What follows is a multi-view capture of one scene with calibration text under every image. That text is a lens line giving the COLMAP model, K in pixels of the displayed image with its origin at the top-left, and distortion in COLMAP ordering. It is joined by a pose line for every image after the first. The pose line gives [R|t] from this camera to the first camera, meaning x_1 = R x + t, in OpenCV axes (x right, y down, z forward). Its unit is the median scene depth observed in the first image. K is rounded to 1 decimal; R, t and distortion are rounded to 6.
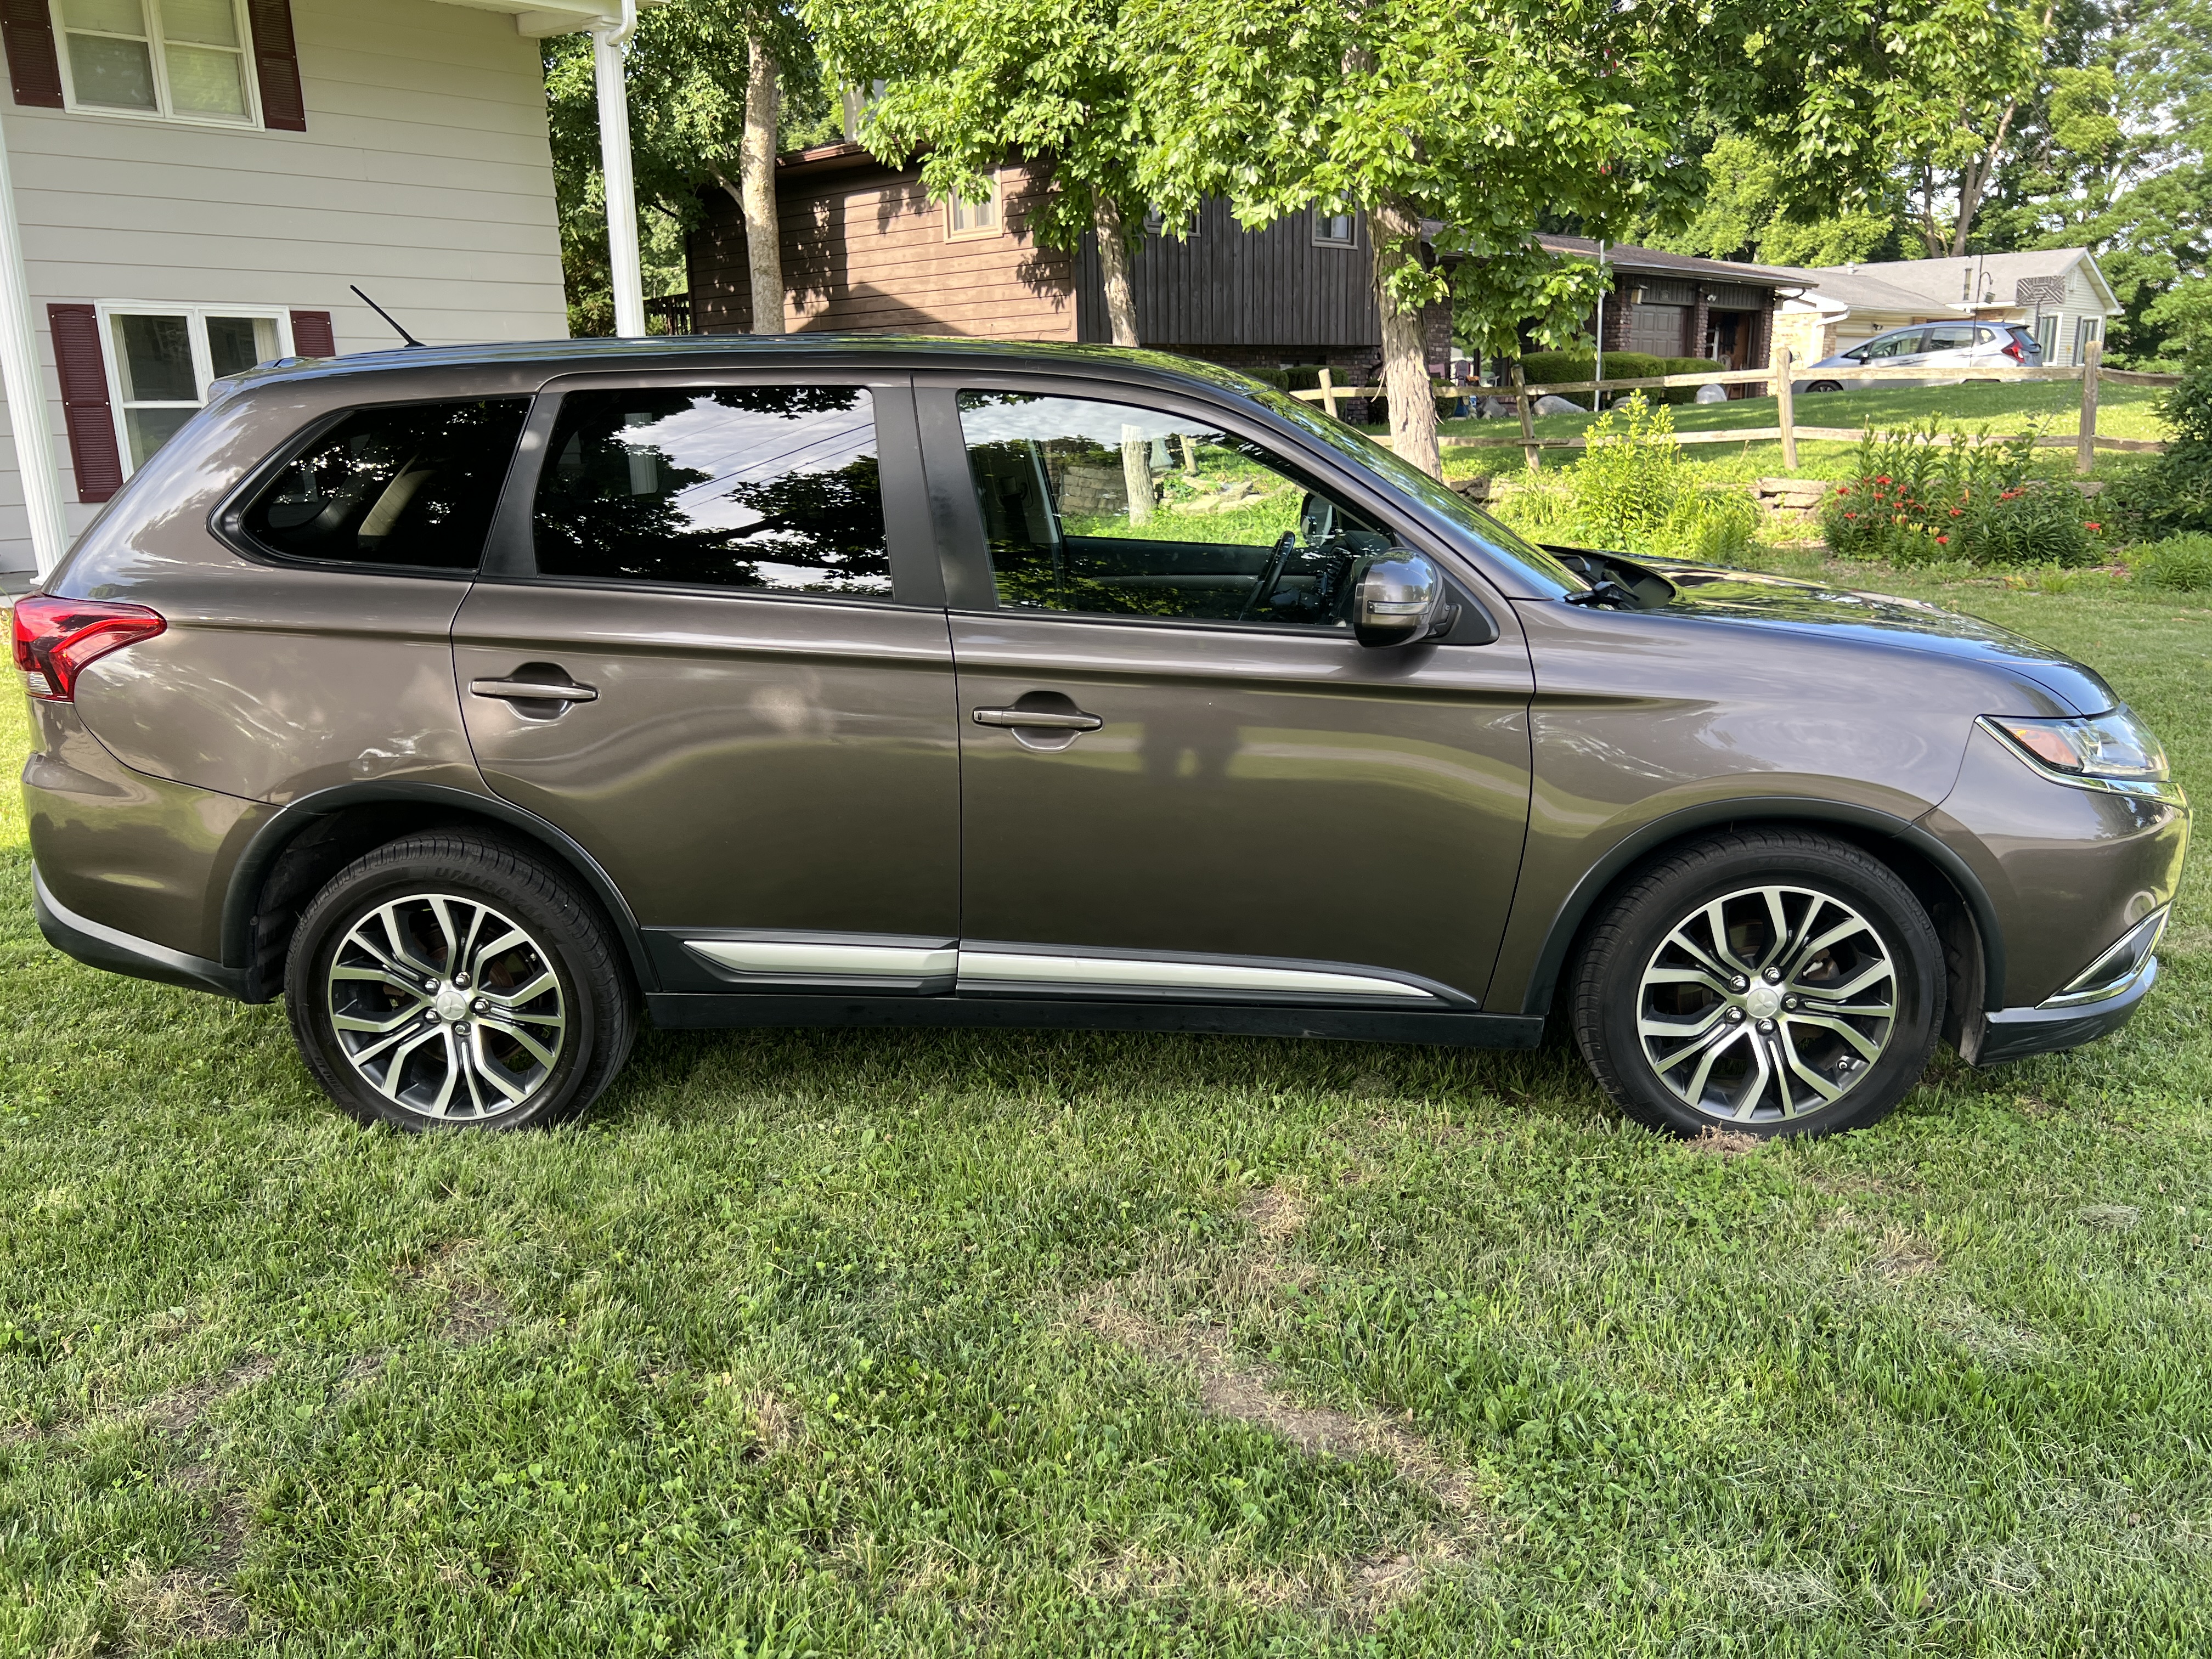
lens RADIAL K [[1689.3, 0, 1100.4], [0, 1689.3, 831.7], [0, 0, 1]] dist [0.067082, -0.090449]
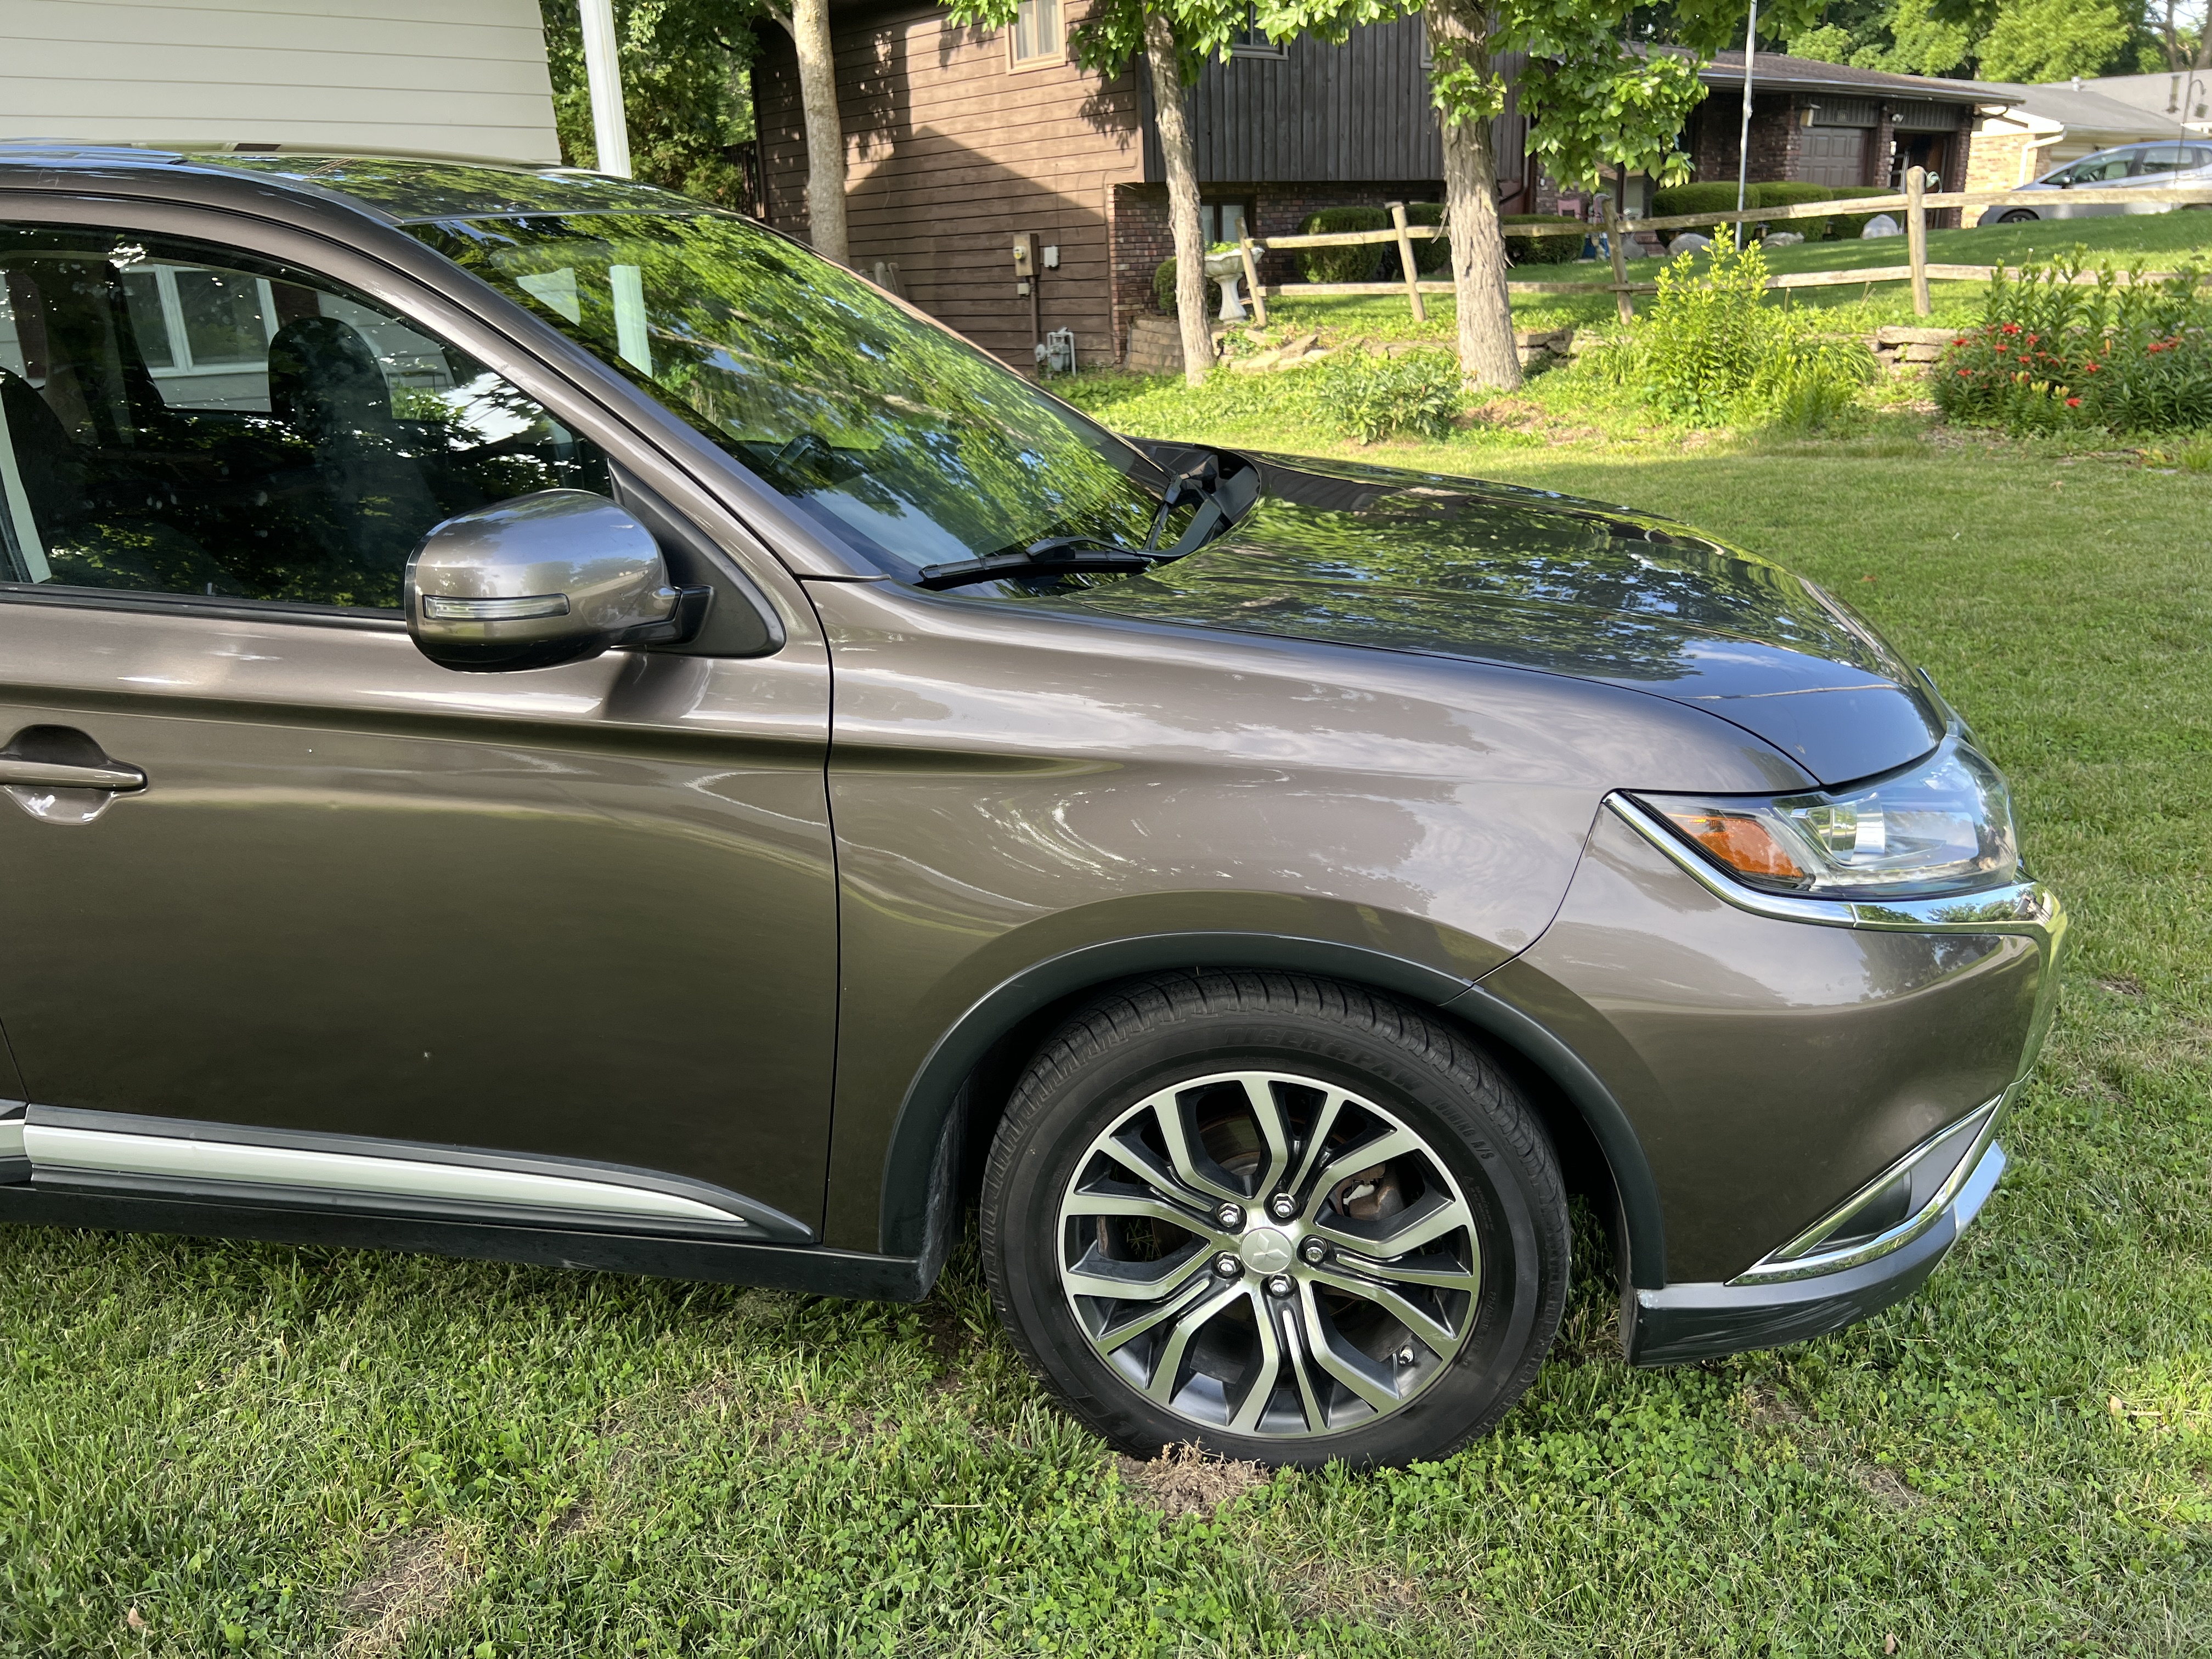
lens RADIAL K [[1689.3, 0, 1100.4], [0, 1689.3, 831.7], [0, 0, 1]] dist [0.067082, -0.090449]
pose [[0.994725, 0.015467, -0.101407, 0.091931], [-0.007316, 0.996746, 0.080269, -0.022342], [0.102319, -0.079104, 0.991601, 0.097471]]
